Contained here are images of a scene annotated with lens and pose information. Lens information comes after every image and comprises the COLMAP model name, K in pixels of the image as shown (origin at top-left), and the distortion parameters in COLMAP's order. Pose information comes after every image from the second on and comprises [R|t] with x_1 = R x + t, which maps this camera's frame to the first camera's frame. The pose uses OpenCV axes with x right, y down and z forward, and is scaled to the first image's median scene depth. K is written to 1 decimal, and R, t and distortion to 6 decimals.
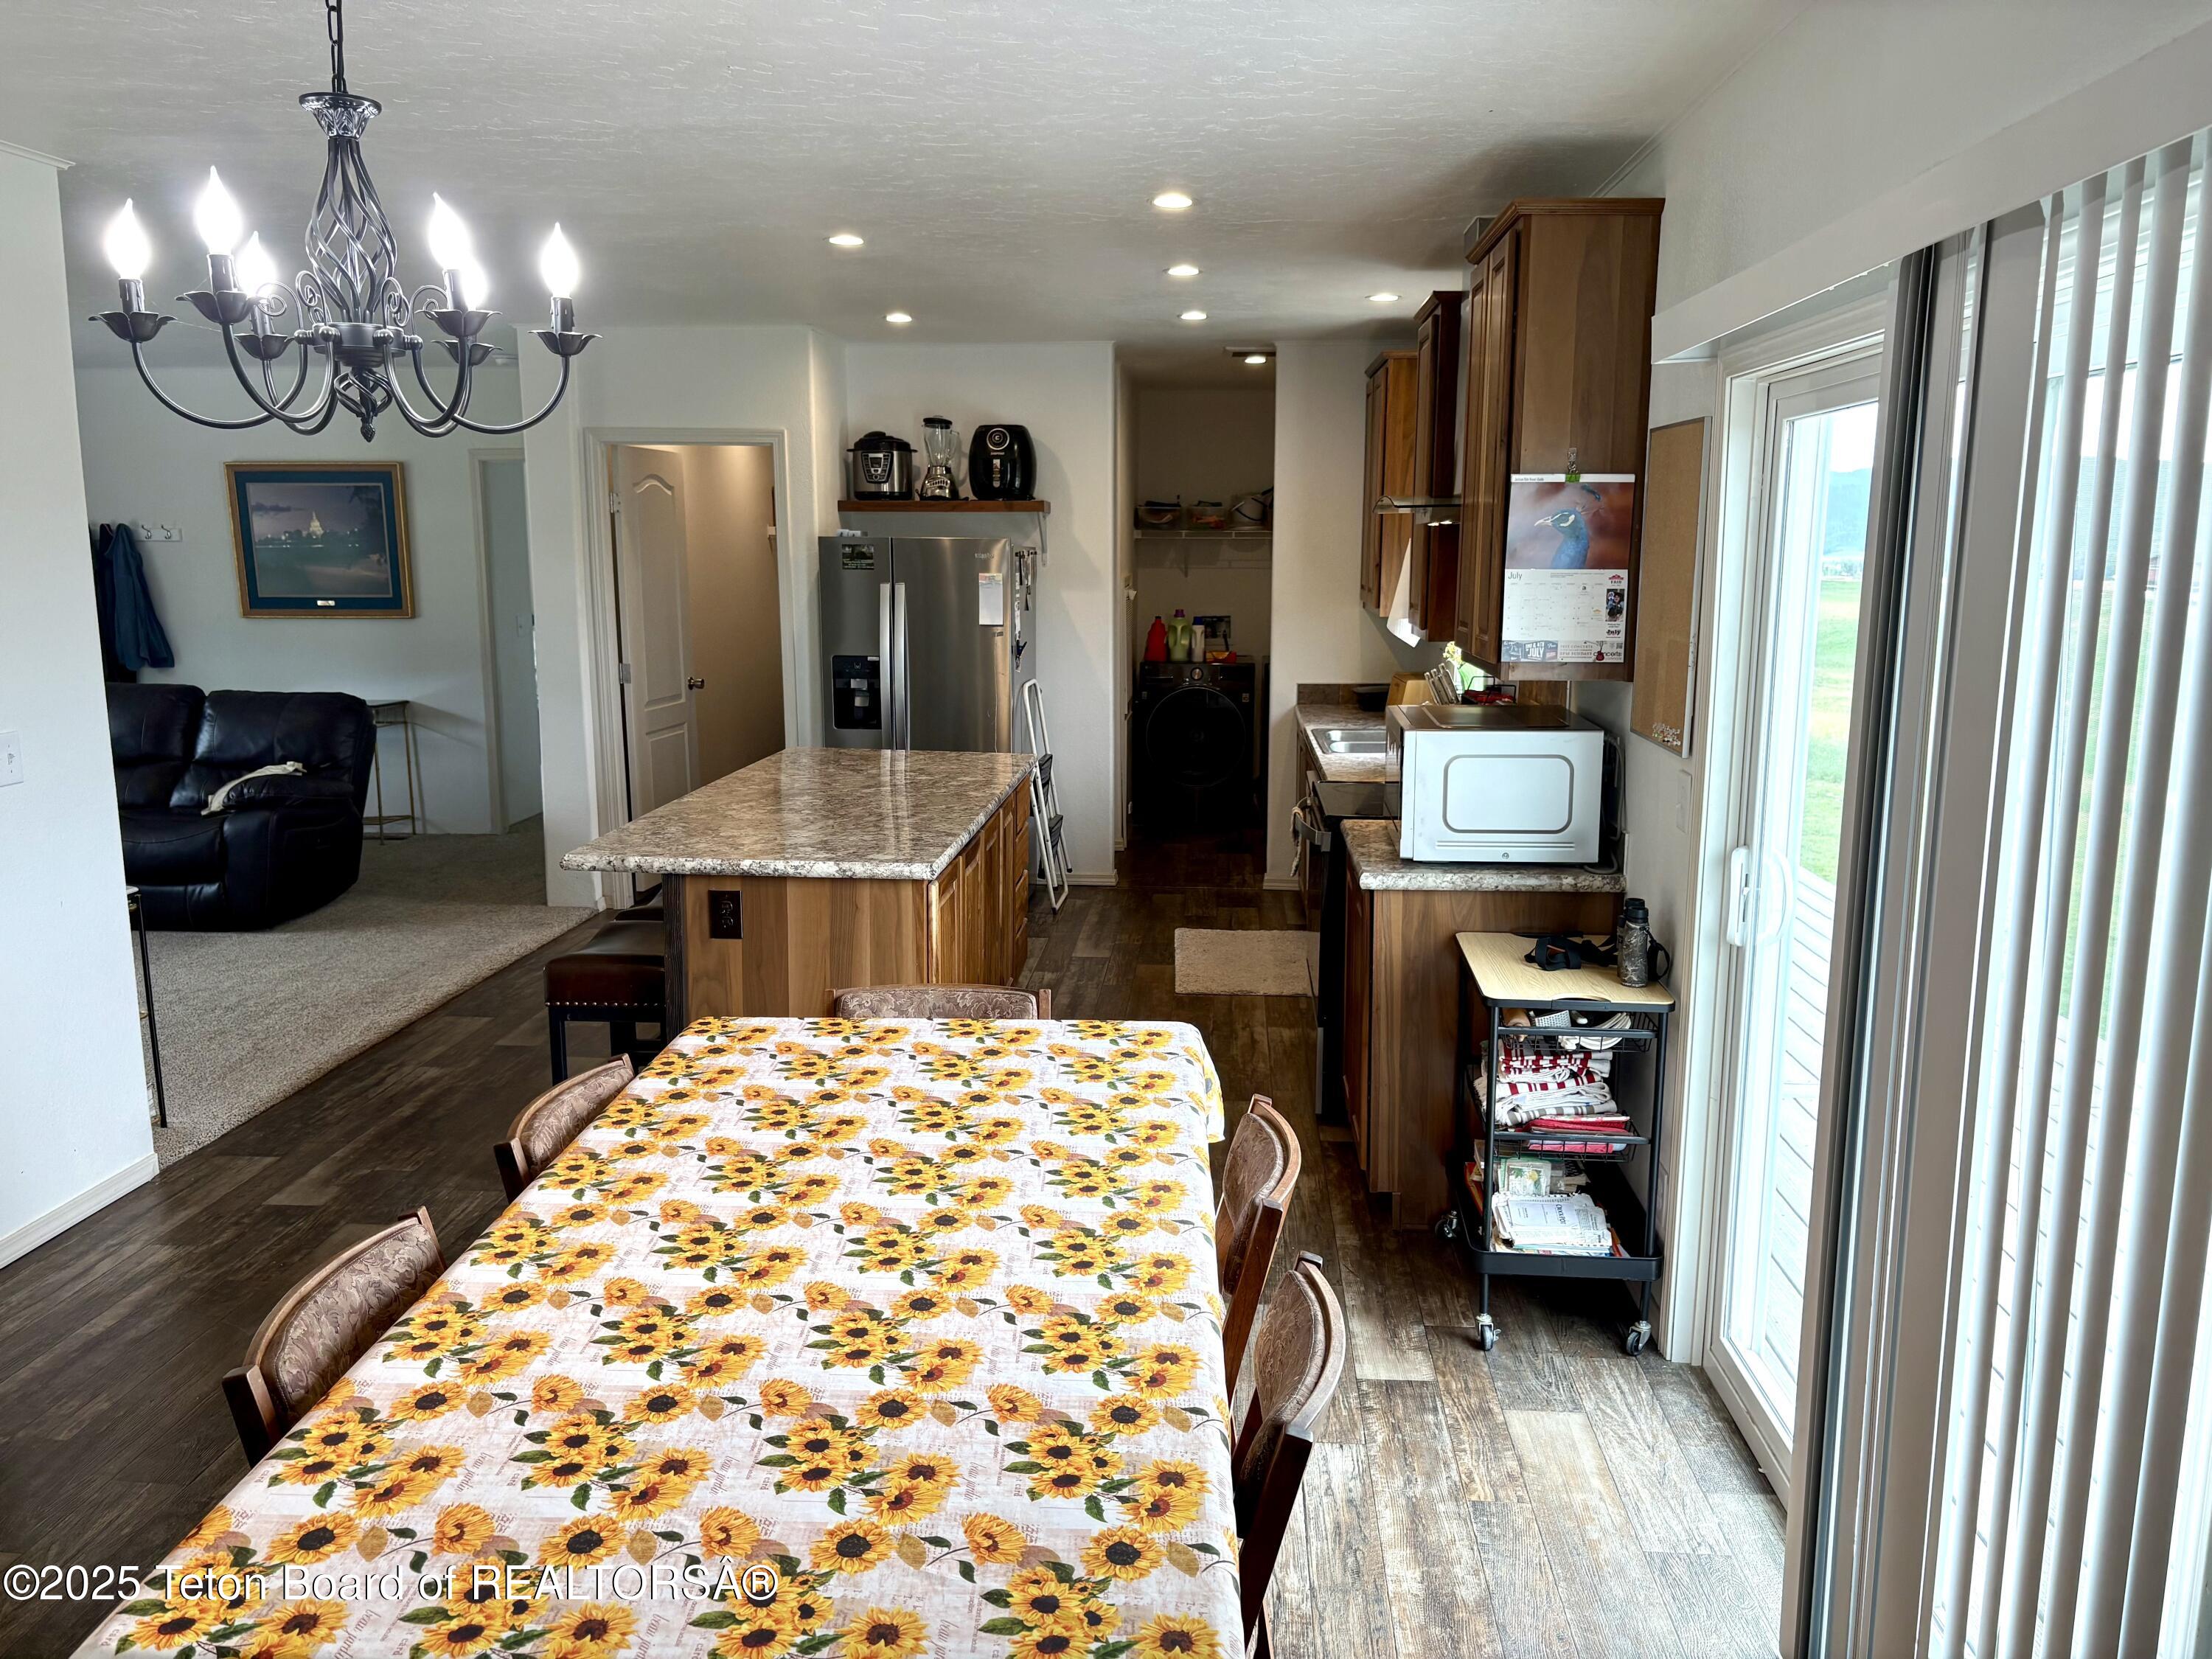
lens RADIAL K [[1687.6, 0, 1090.0], [0, 1687.6, 839.7], [0, 0, 1]] dist [0.058371, -0.084075]
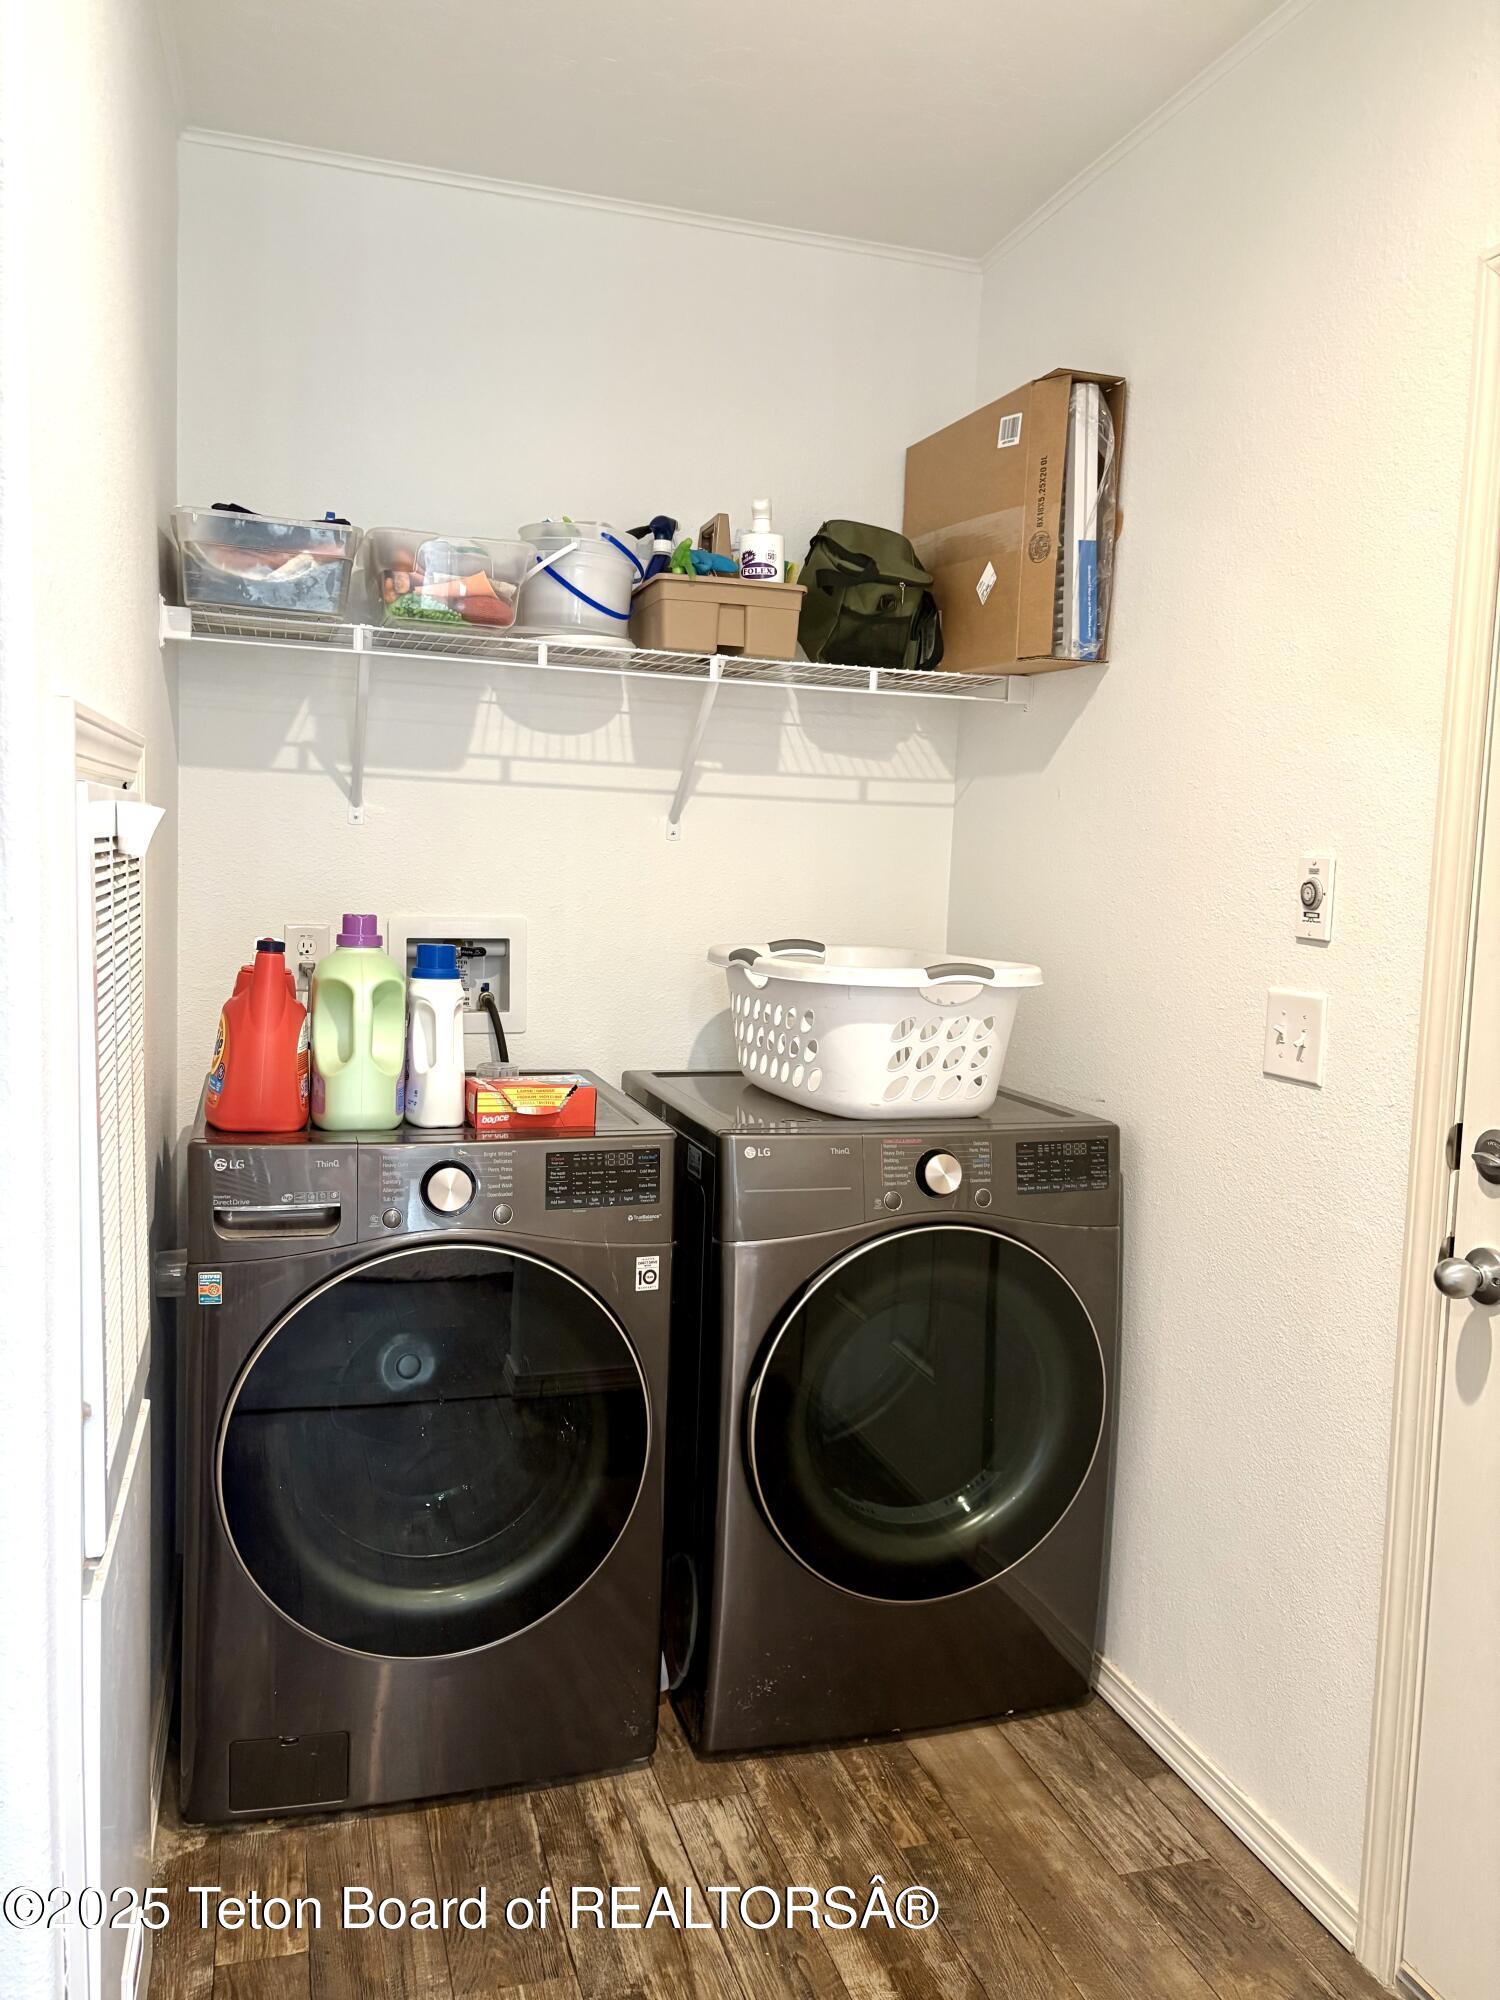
lens RADIAL K [[1525.8, 0, 750.0], [0, 1525.8, 1000.0], [0, 0, 1]] dist [0.058371, -0.084075]
pose [[0.928309, 0.000676, 0.371809, 0.022631], [0.030130, 0.996573, -0.077039, -0.103062], [-0.370587, 0.082719, 0.925107, 0.759408]]
